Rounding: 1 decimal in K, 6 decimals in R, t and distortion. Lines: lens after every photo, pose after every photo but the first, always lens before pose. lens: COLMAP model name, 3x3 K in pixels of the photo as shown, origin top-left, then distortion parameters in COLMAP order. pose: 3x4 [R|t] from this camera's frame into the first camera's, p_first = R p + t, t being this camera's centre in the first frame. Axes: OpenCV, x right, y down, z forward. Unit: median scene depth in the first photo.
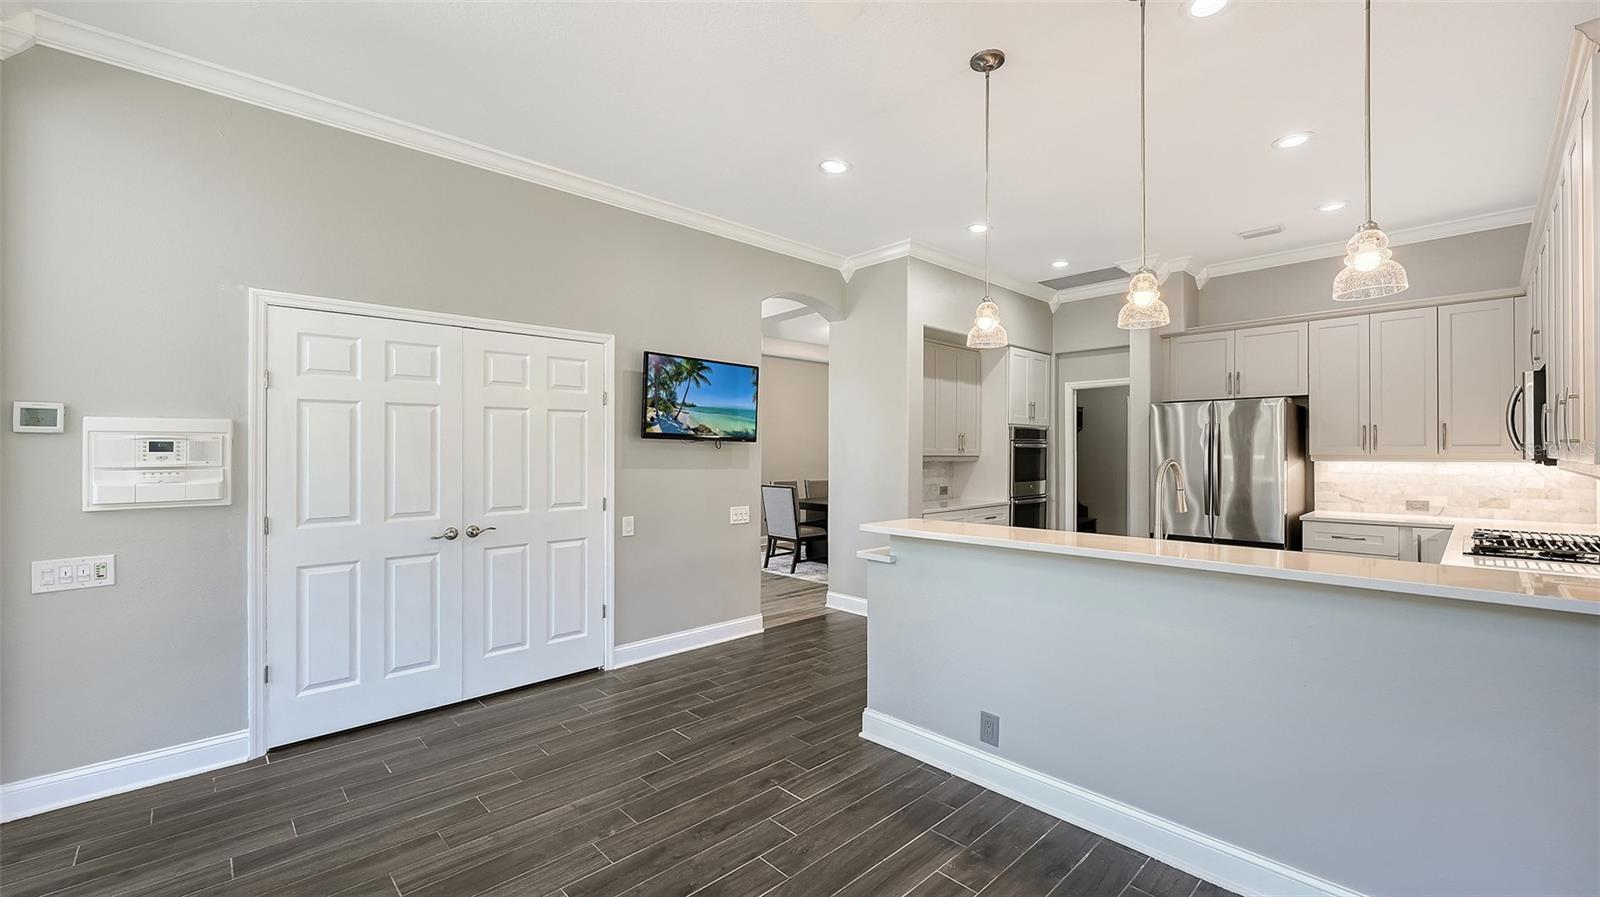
lens RADIAL K [[649.1, 0, 807.2], [0, 649.1, 449.2], [0, 0, 1]] dist [-0.001120, -0.000068]
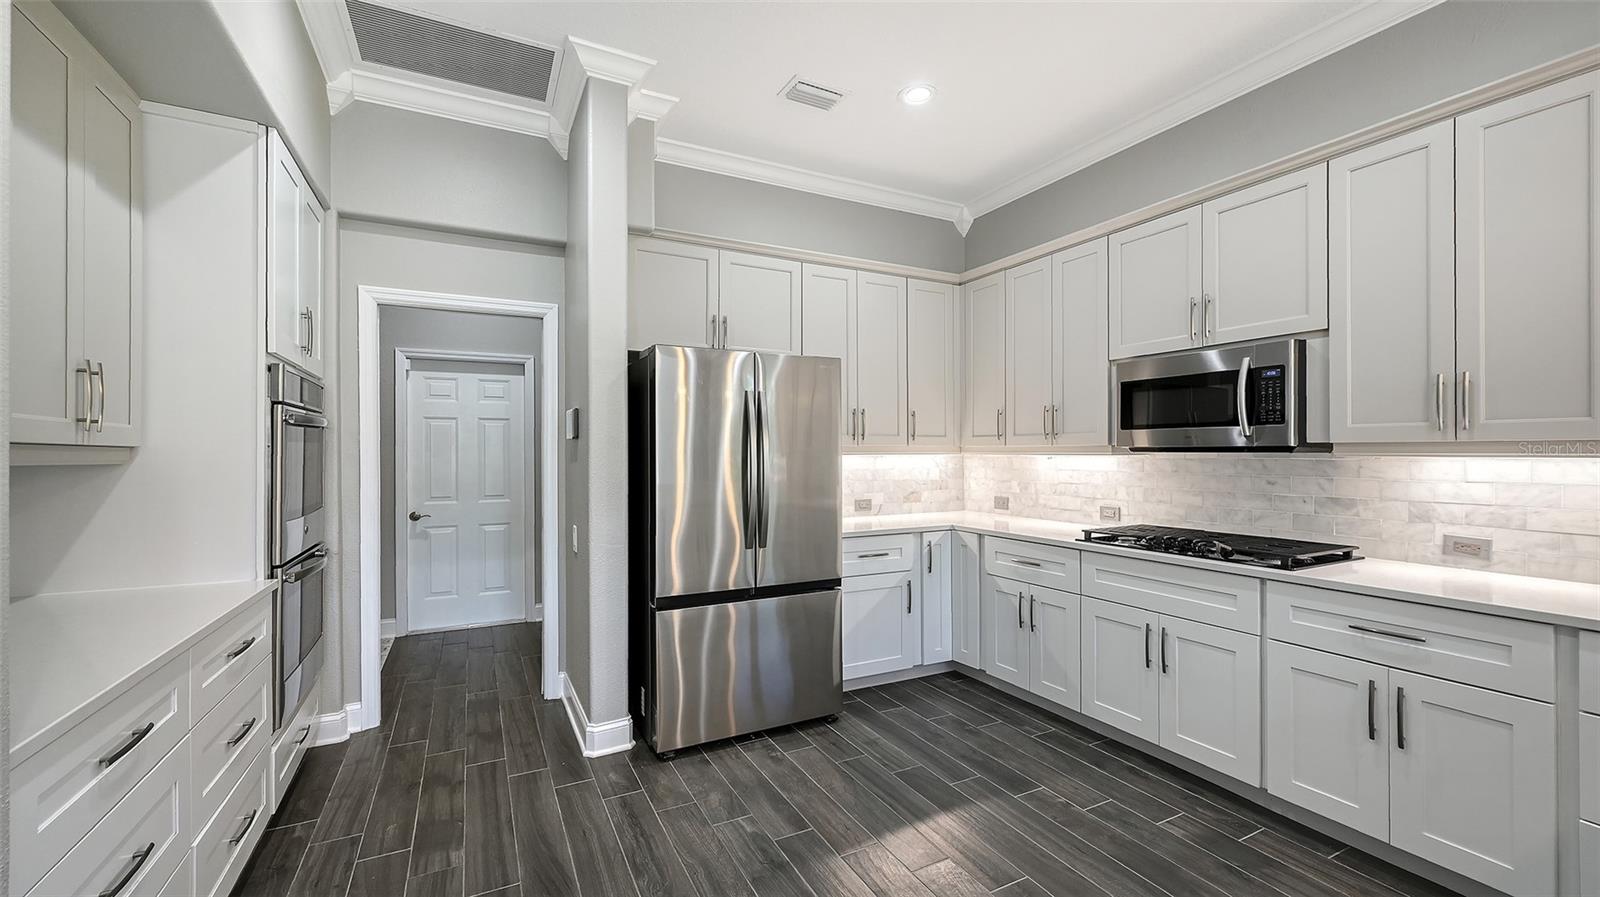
lens RADIAL K [[649.1, 0, 804.7], [0, 649.1, 452.5], [0, 0, 1]] dist [-0.001120, -0.000068]
pose [[0.293519, 0.000520, 0.955953, 0.085005], [-0.002612, 0.999997, 0.000259, 0.016121], [-0.955950, -0.002573, 0.293519, 0.801487]]
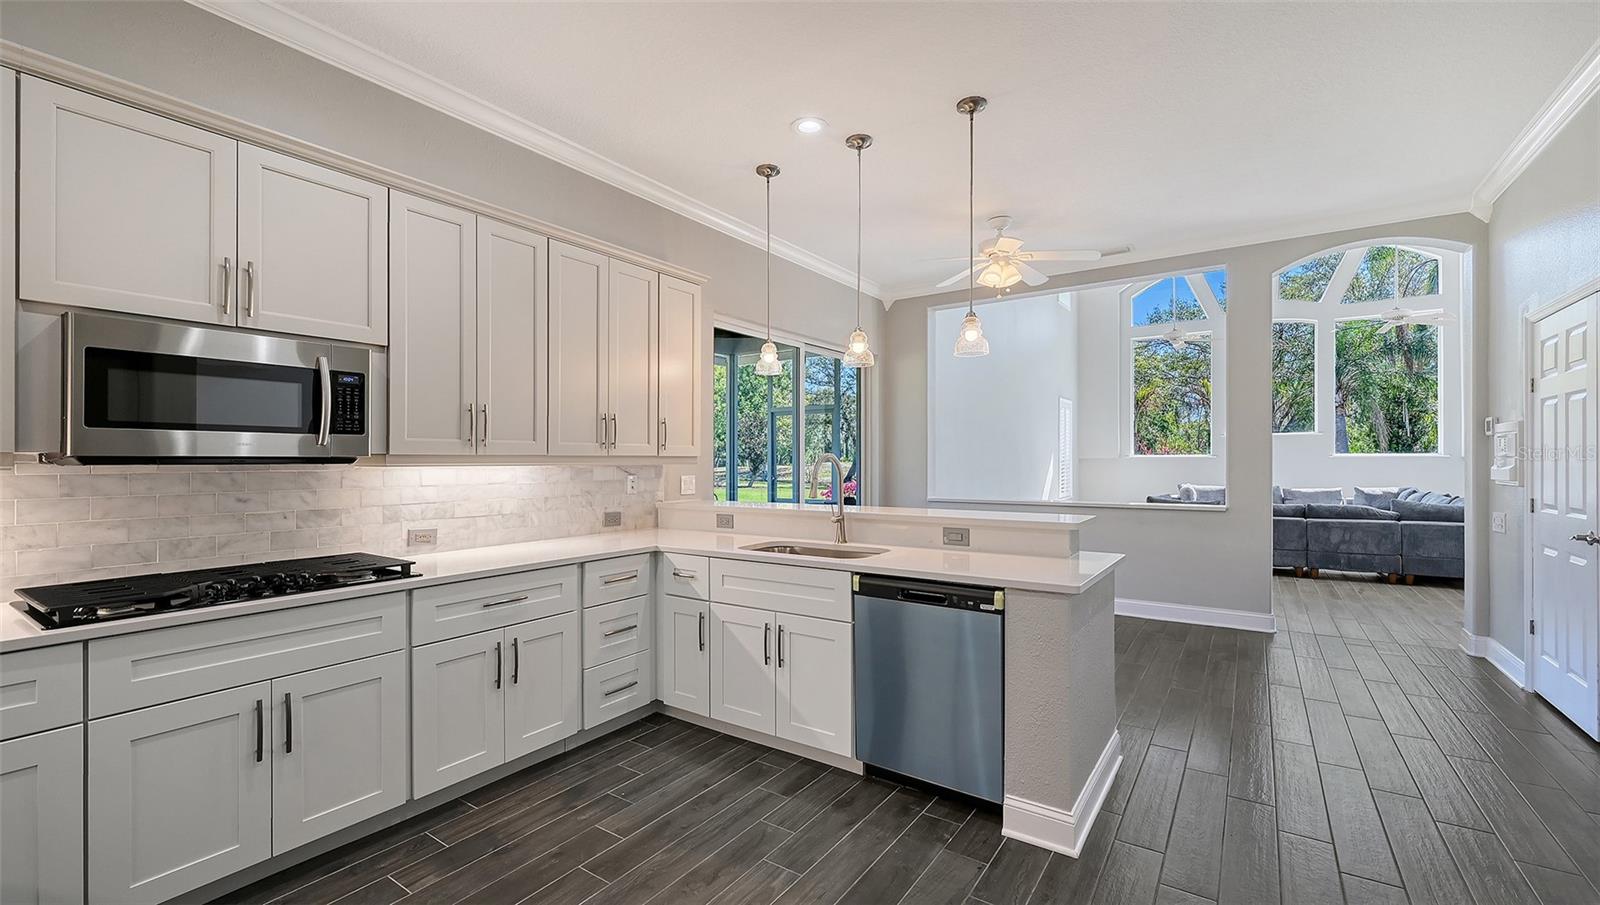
lens RADIAL K [[647.0, 0, 806.1], [0, 647.0, 460.0], [0, 0, 1]] dist [0.001838, 0.000092]
pose [[-0.982095, 0.008009, -0.188215, 0.431972], [0.008939, 0.999952, -0.004093, 0.017747], [0.188173, -0.005702, -0.982119, 1.131408]]
